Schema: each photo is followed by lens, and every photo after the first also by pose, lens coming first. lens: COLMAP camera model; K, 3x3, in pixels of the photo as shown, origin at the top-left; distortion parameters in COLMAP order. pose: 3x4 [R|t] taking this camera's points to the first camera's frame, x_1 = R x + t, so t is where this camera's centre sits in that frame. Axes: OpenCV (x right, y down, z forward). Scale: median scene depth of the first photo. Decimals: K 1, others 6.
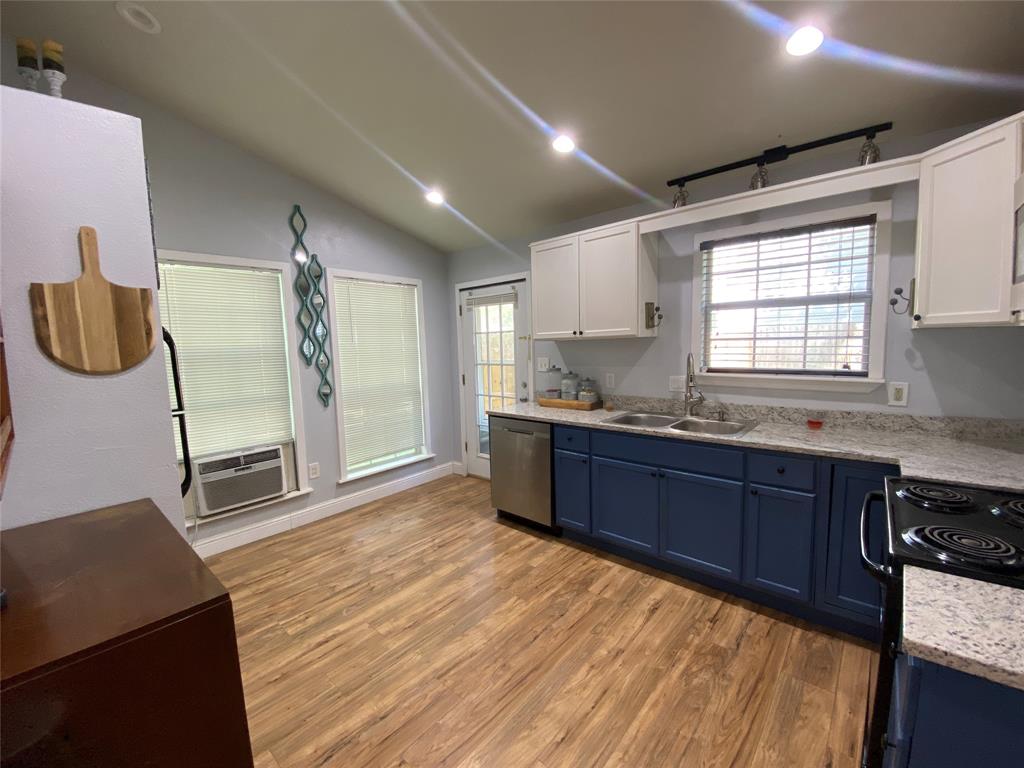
lens RADIAL K [[416.0, 0, 513.2], [0, 416.0, 381.9], [0, 0, 1]] dist [0.022200, -0.020555]
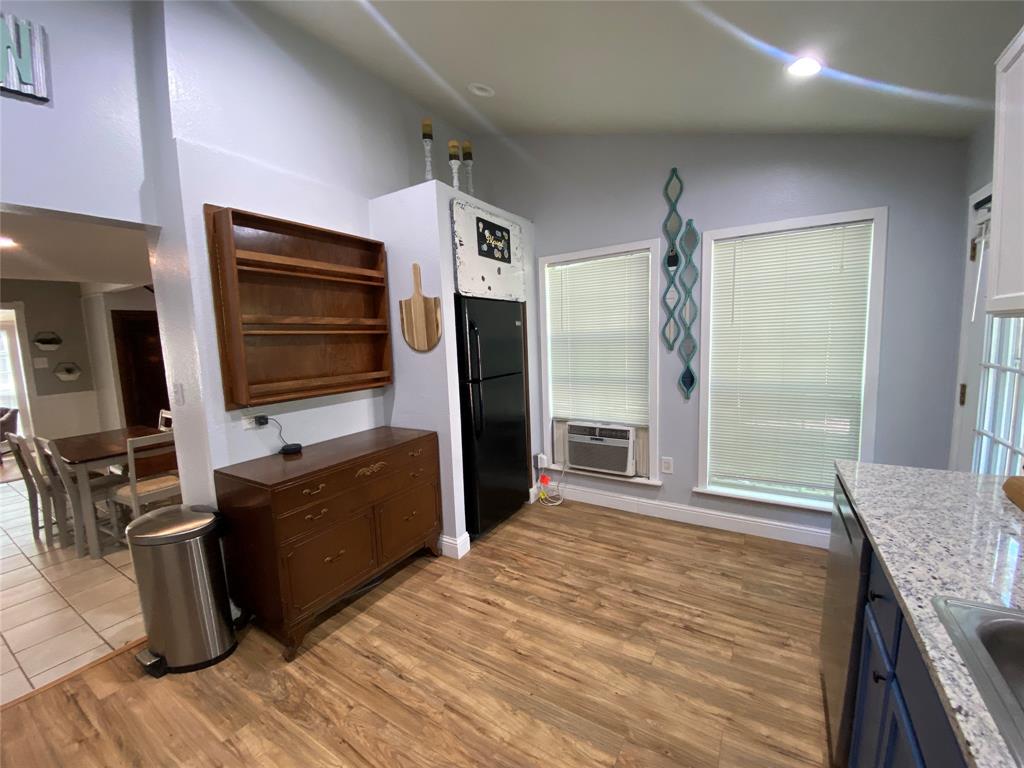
lens RADIAL K [[416.1, 0, 506.3], [0, 416.1, 383.0], [0, 0, 1]] dist [0.026250, -0.020174]
pose [[0.164281, 0.136003, -0.976993, 0.400965], [-0.062391, 0.989899, 0.127309, -0.071597], [0.984439, 0.040041, 0.171107, 0.588961]]
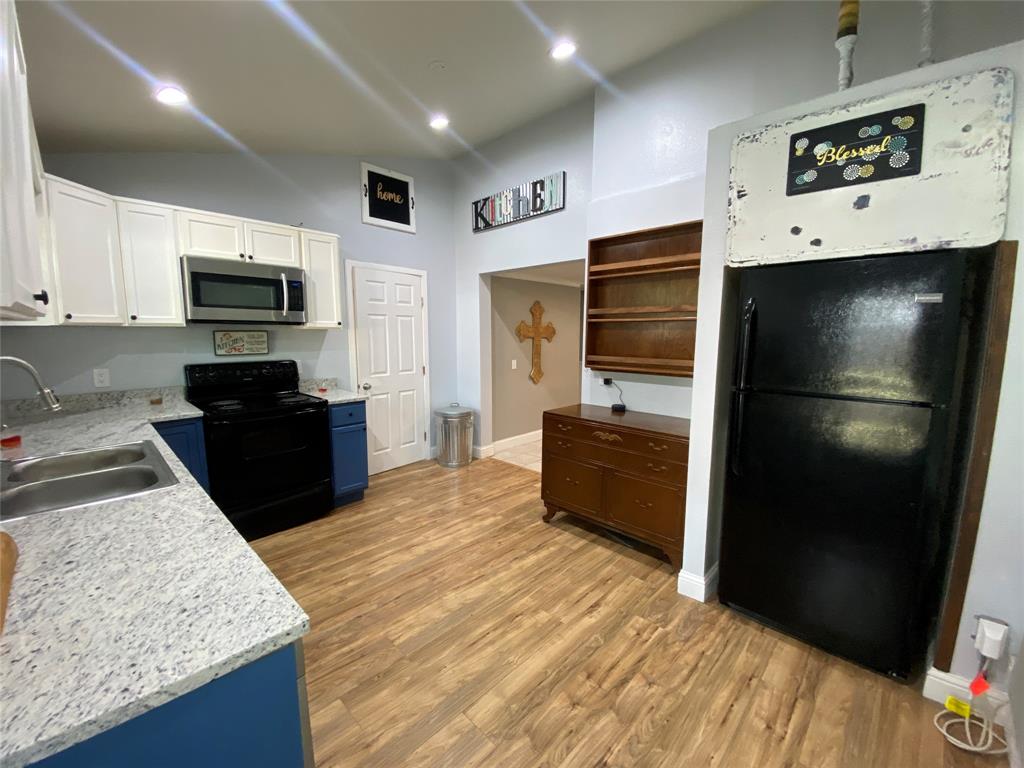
lens RADIAL K [[416.0, 0, 513.2], [0, 416.0, 381.9], [0, 0, 1]] dist [0.022200, -0.020555]
pose [[-0.998483, 0.022490, 0.050260, -0.220969], [0.032616, 0.976989, 0.210782, -0.114650], [-0.044363, 0.212101, -0.976240, 1.358314]]
